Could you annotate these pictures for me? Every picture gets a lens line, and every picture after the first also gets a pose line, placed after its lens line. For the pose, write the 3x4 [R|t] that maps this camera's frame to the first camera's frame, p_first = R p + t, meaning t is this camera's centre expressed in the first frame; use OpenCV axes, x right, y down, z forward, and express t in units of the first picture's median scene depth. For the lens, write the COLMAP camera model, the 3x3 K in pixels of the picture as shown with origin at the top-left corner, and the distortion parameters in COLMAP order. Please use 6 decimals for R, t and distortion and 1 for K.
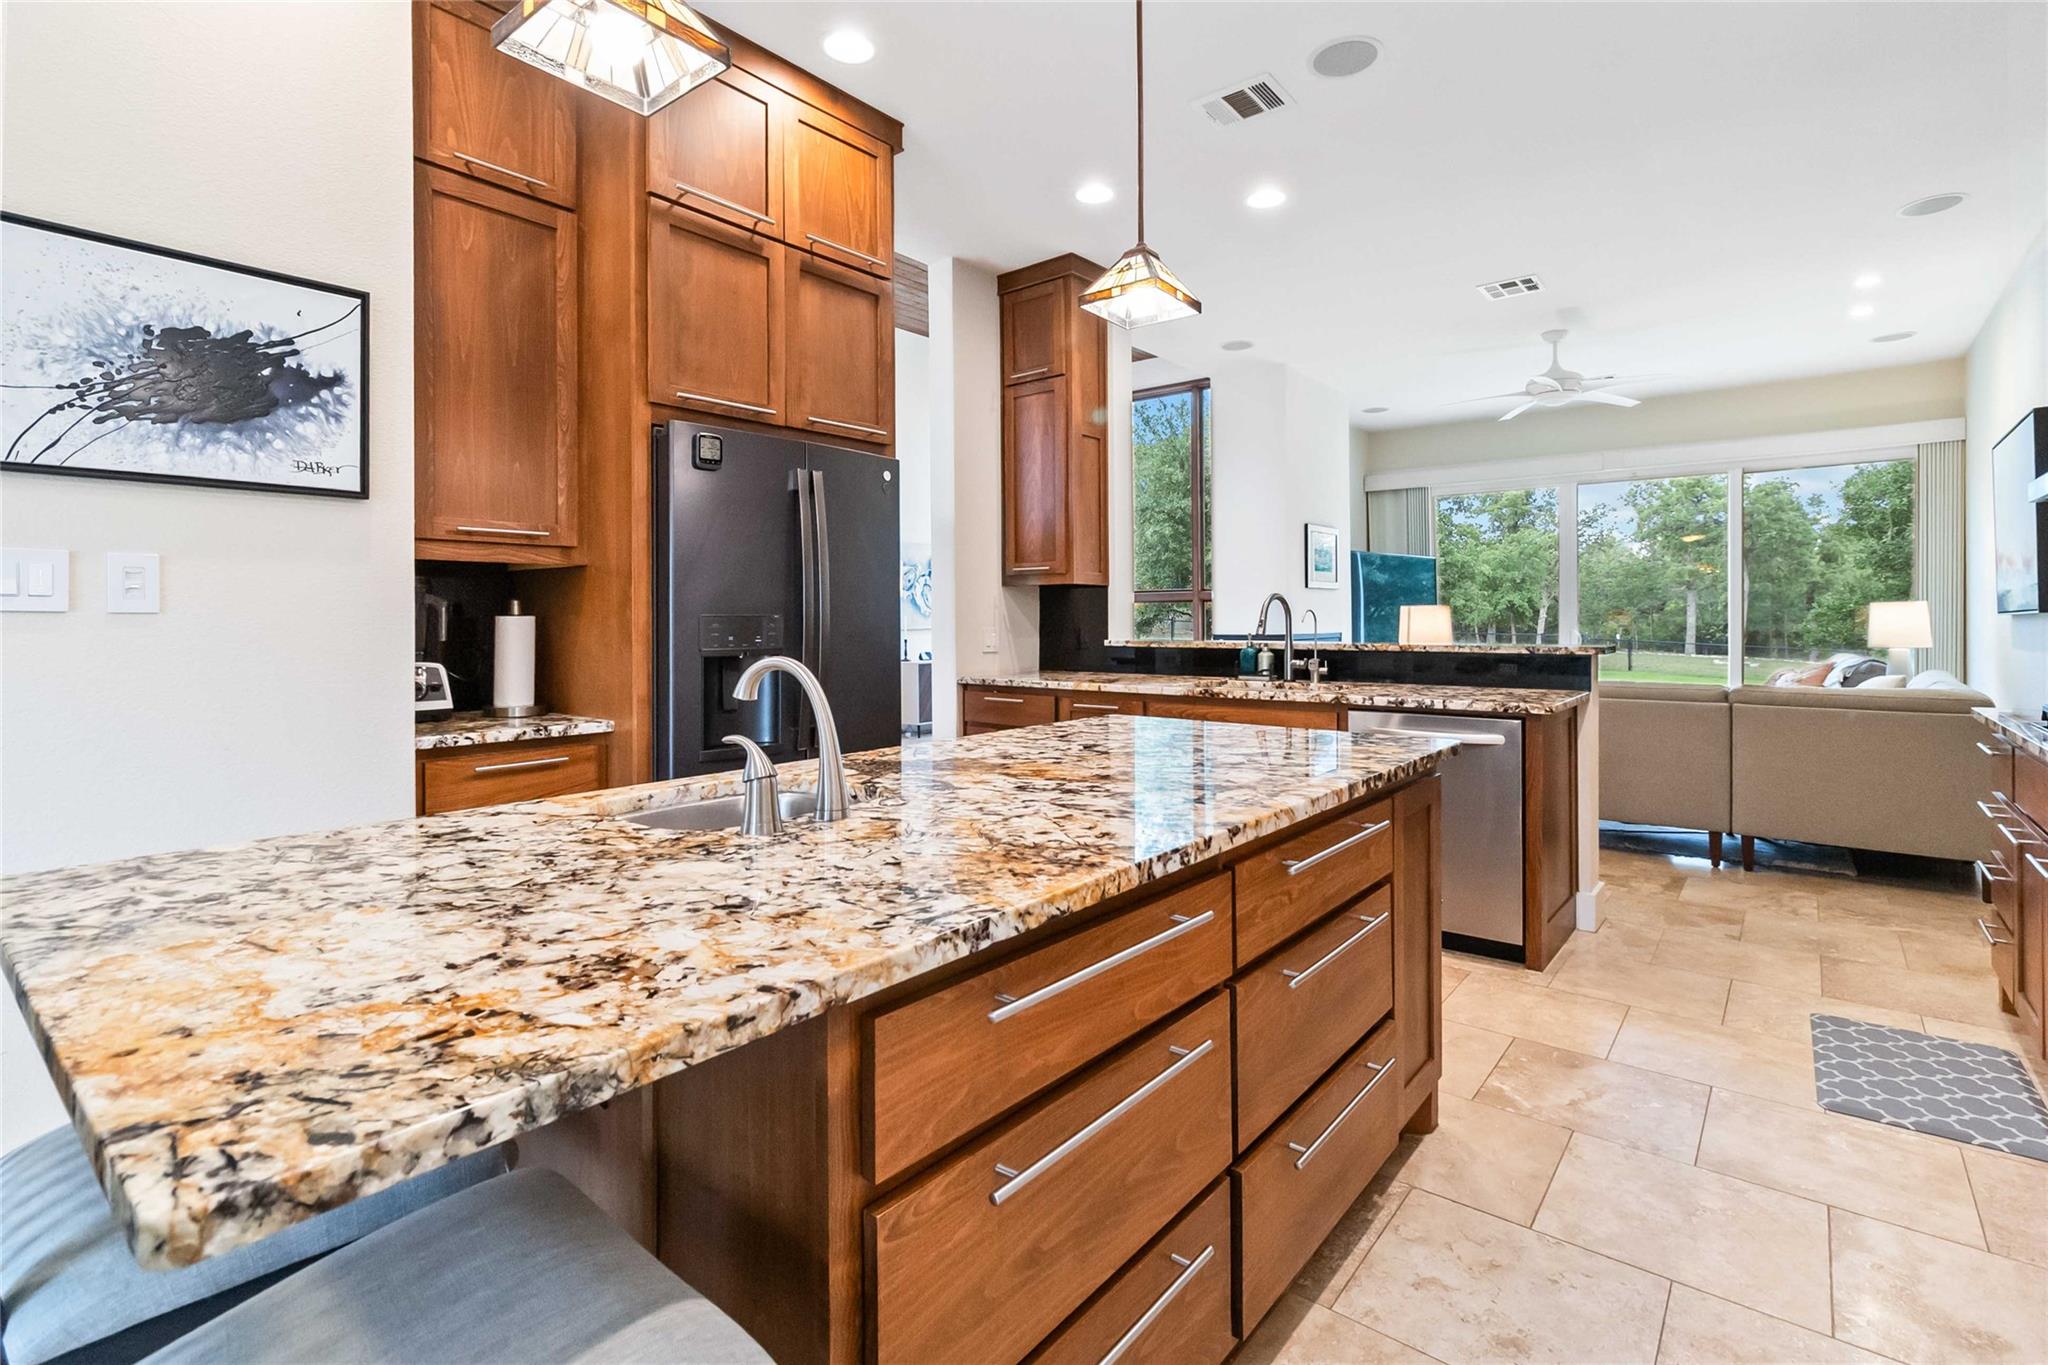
lens RADIAL K [[987.8, 0, 1027.8], [0, 987.8, 612.6], [0, 0, 1]] dist [0.001388, 0.000906]
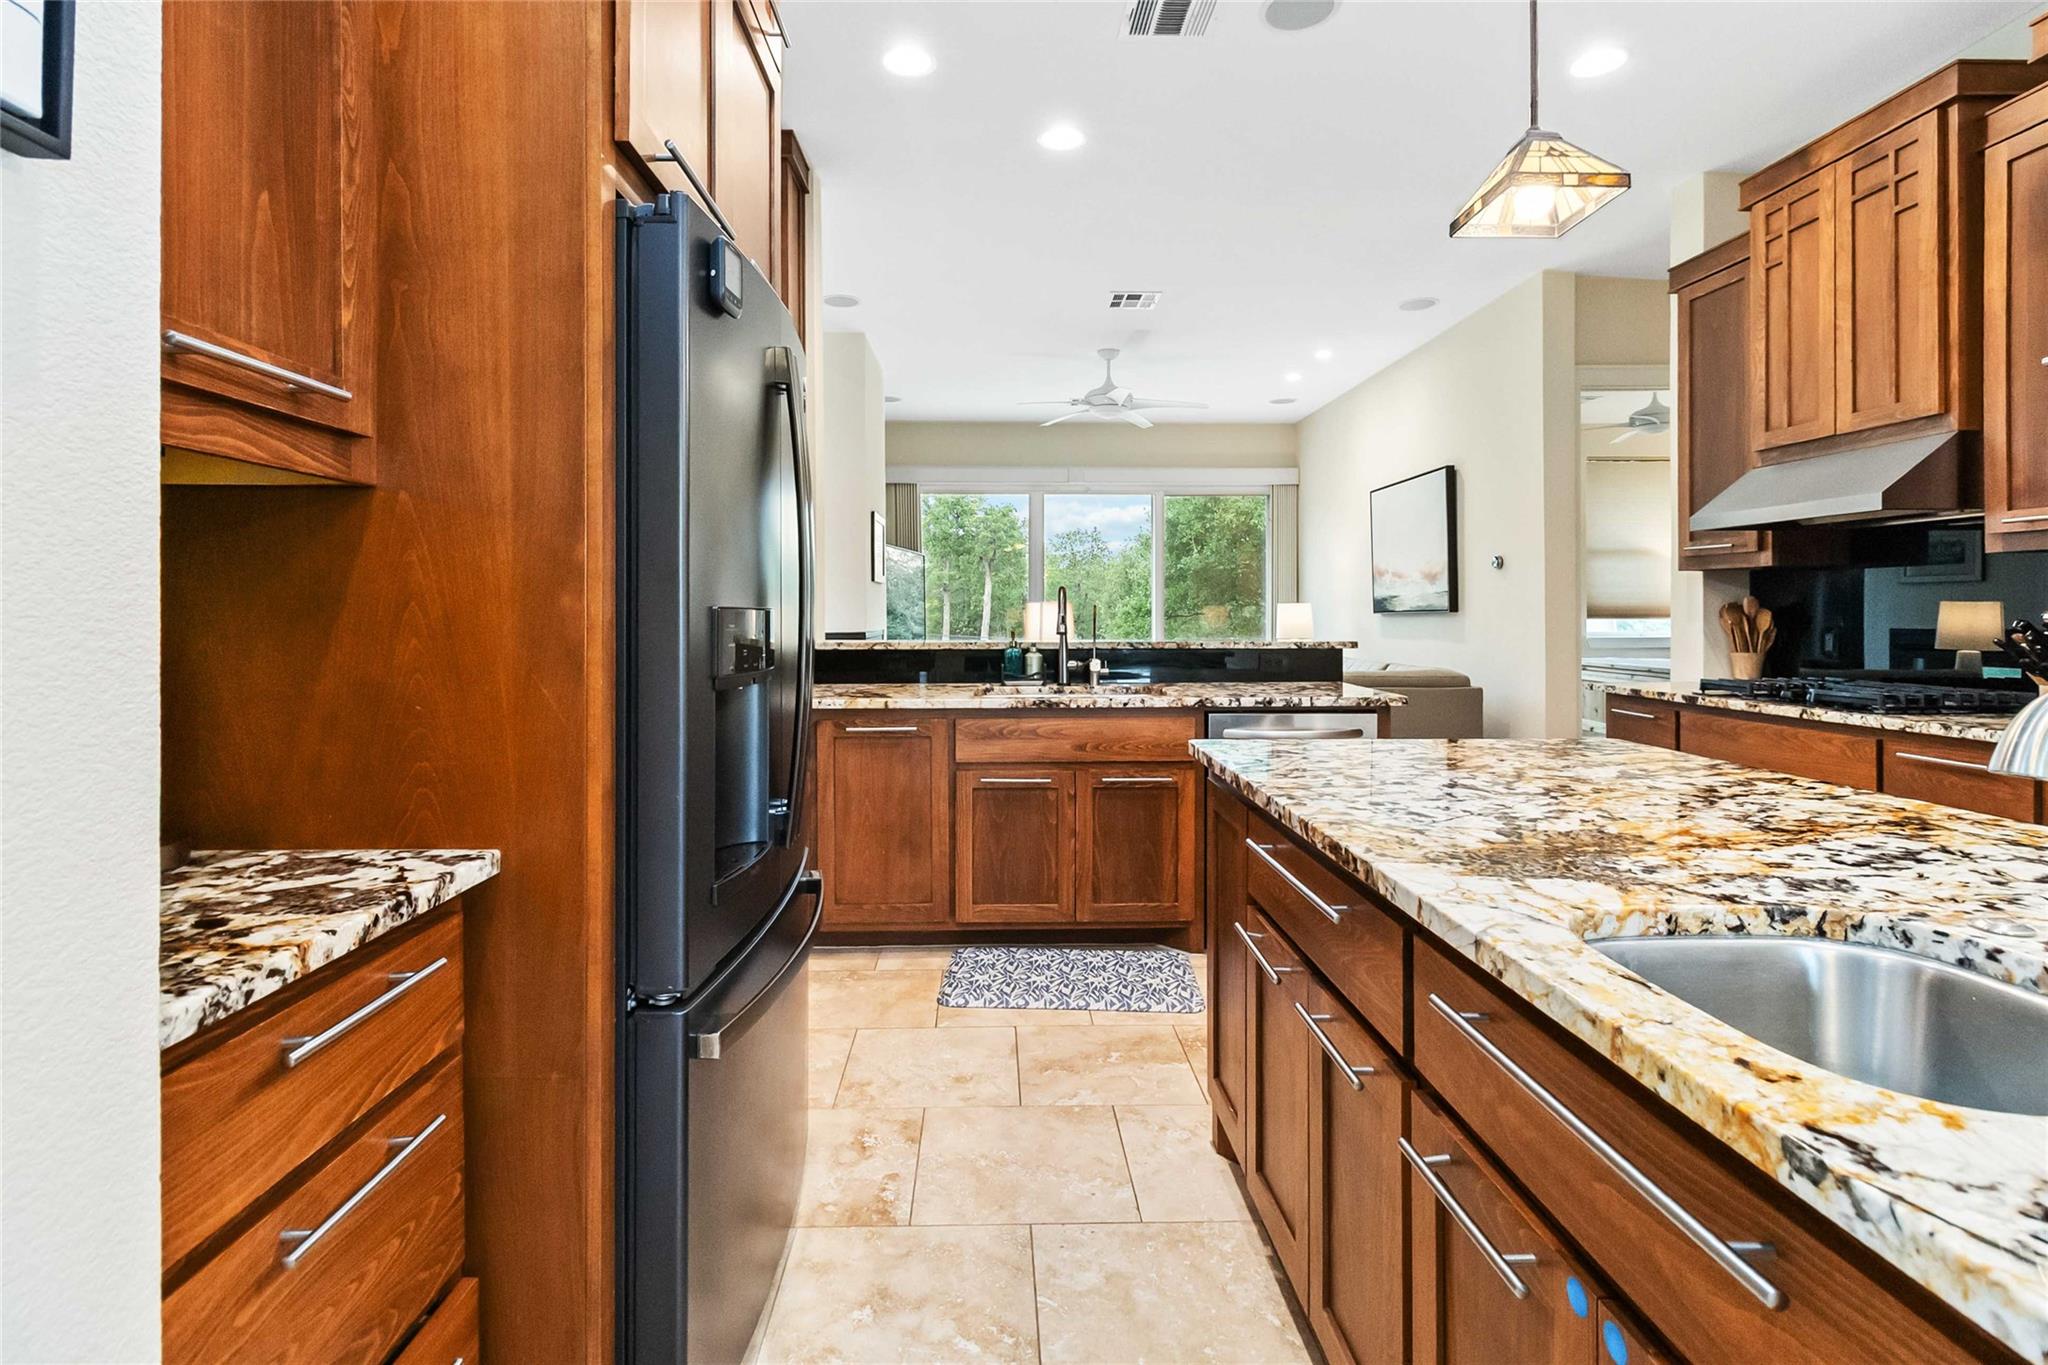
lens RADIAL K [[987.8, 0, 1027.8], [0, 987.8, 612.6], [0, 0, 1]] dist [0.001388, 0.000906]
pose [[0.757147, 0.002954, 0.653238, -0.346825], [-0.004829, 0.999988, 0.001075, 0.003088], [-0.653227, -0.003968, 0.757152, 0.343140]]
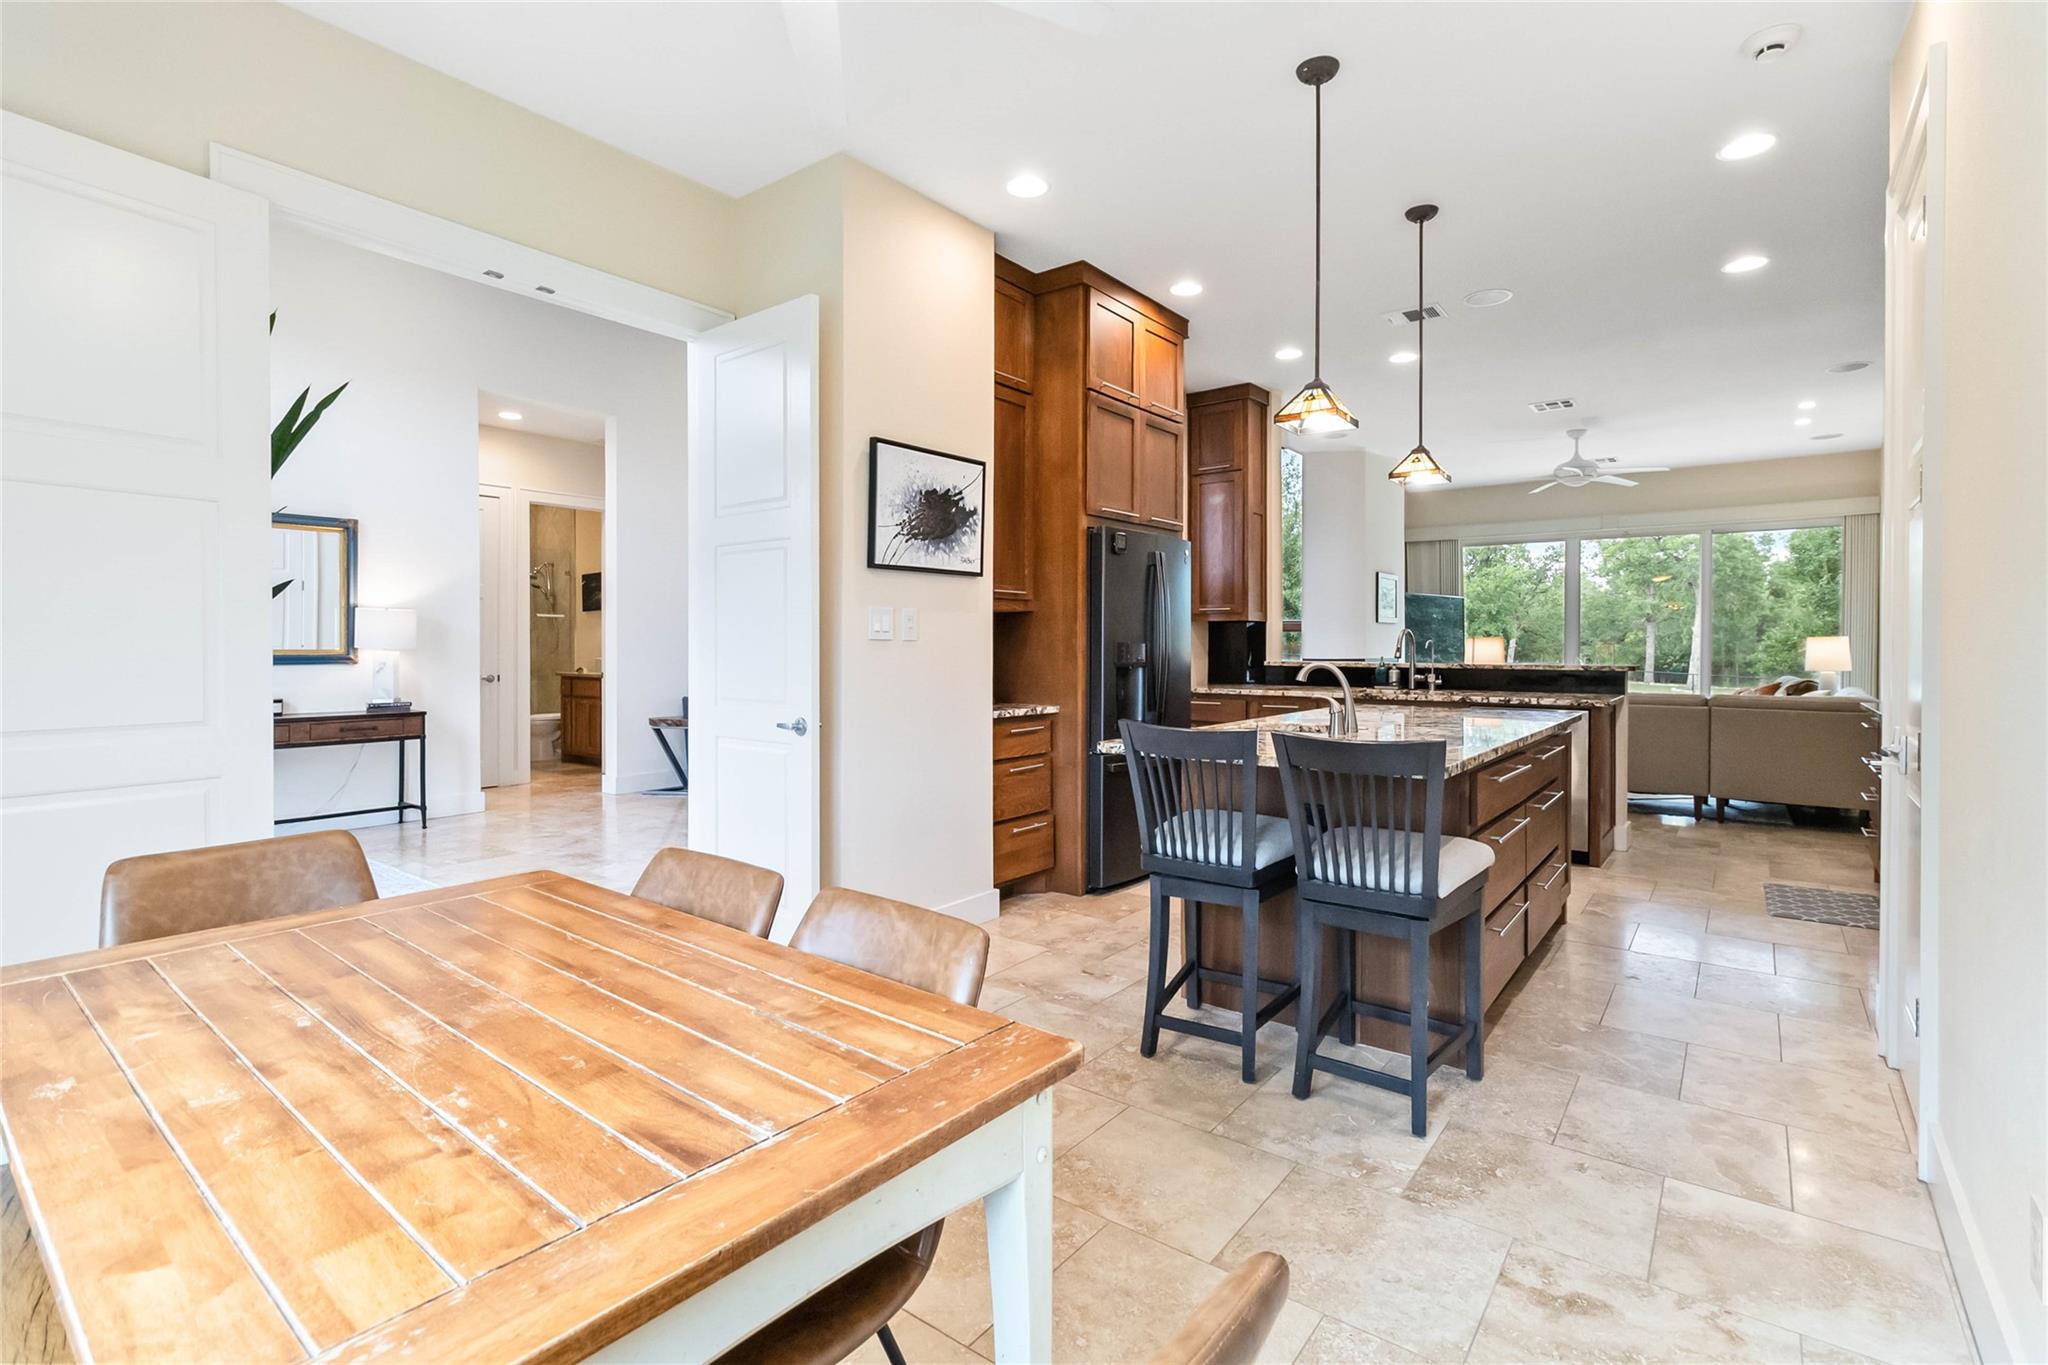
lens RADIAL K [[990.7, 0, 1027.7], [0, 990.7, 644.7], [0, 0, 1]] dist [0.002712, 0.000486]
pose [[0.999406, 0.005377, 0.034033, -0.347845], [-0.005550, 0.999972, 0.004983, -0.000696], [-0.034005, -0.005169, 0.999408, -0.429455]]
